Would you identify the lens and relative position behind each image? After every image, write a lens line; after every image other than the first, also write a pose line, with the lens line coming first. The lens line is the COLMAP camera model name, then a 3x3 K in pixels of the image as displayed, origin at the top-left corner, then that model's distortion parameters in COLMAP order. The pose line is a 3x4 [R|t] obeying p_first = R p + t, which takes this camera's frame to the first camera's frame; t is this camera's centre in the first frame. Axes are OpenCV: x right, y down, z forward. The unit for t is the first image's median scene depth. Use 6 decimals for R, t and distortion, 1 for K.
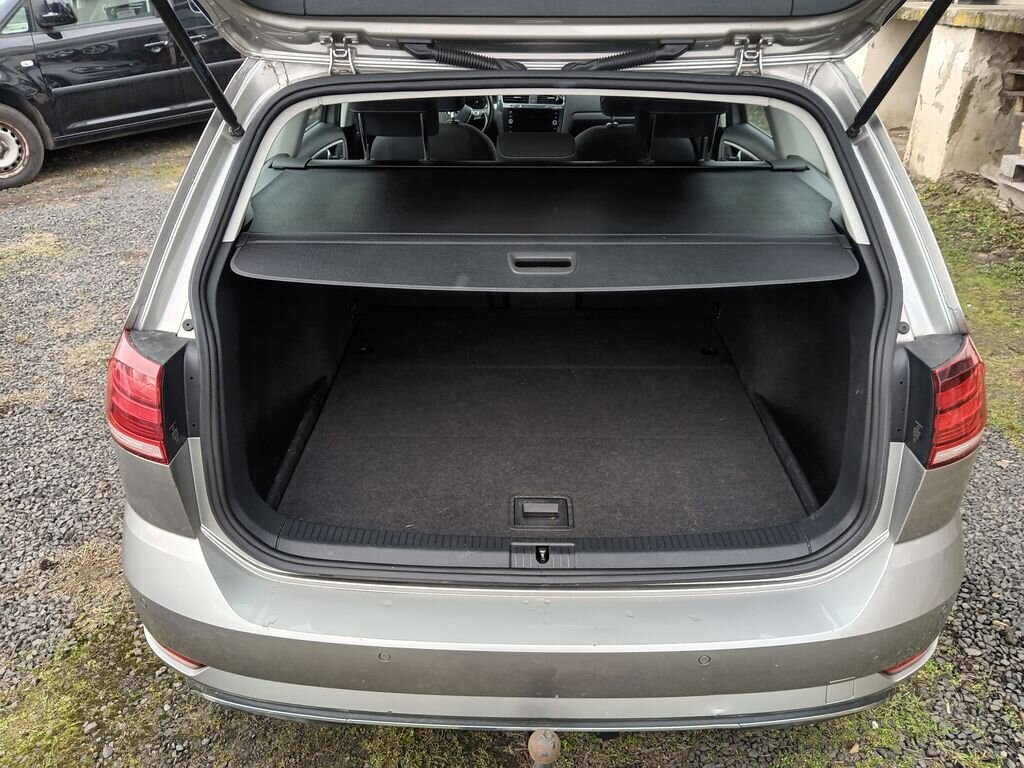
lens RADIAL K [[791.9, 0, 509.1], [0, 791.9, 386.8], [0, 0, 1]] dist [-0.012574, -0.000780]
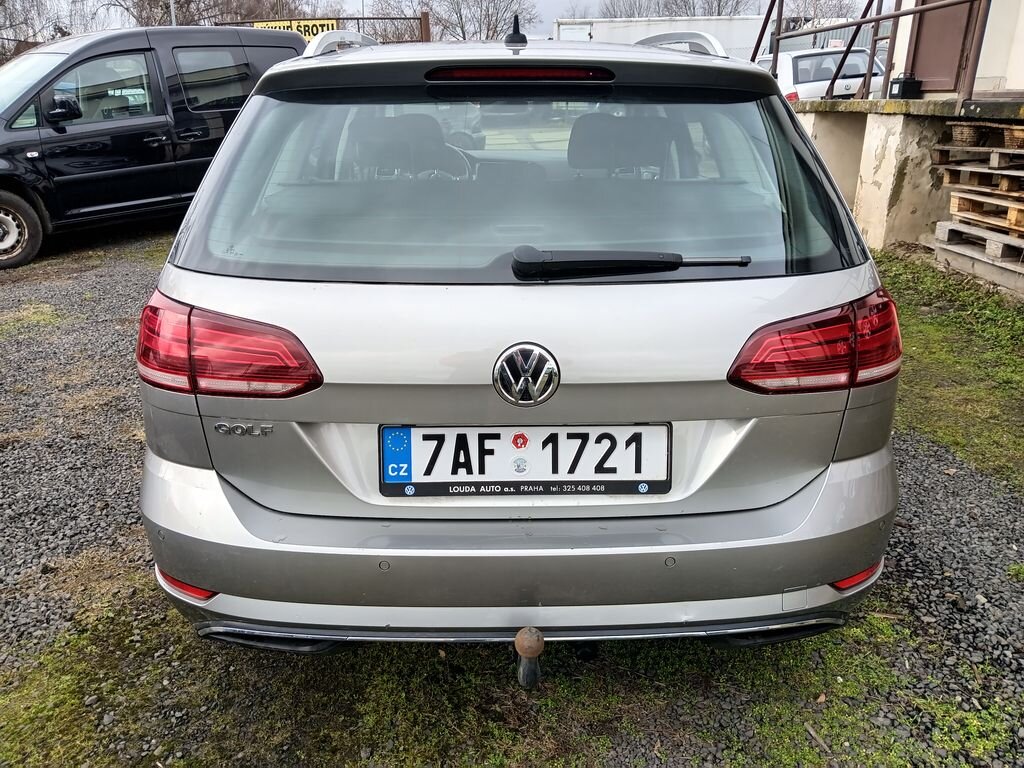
lens RADIAL K [[791.9, 0, 509.7], [0, 791.9, 384.6], [0, 0, 1]] dist [-0.012574, -0.000780]
pose [[0.999470, -0.012068, 0.030222, -0.006217], [0.016133, 0.990284, -0.138123, 0.128346], [-0.028261, 0.138538, 0.989954, -0.071908]]
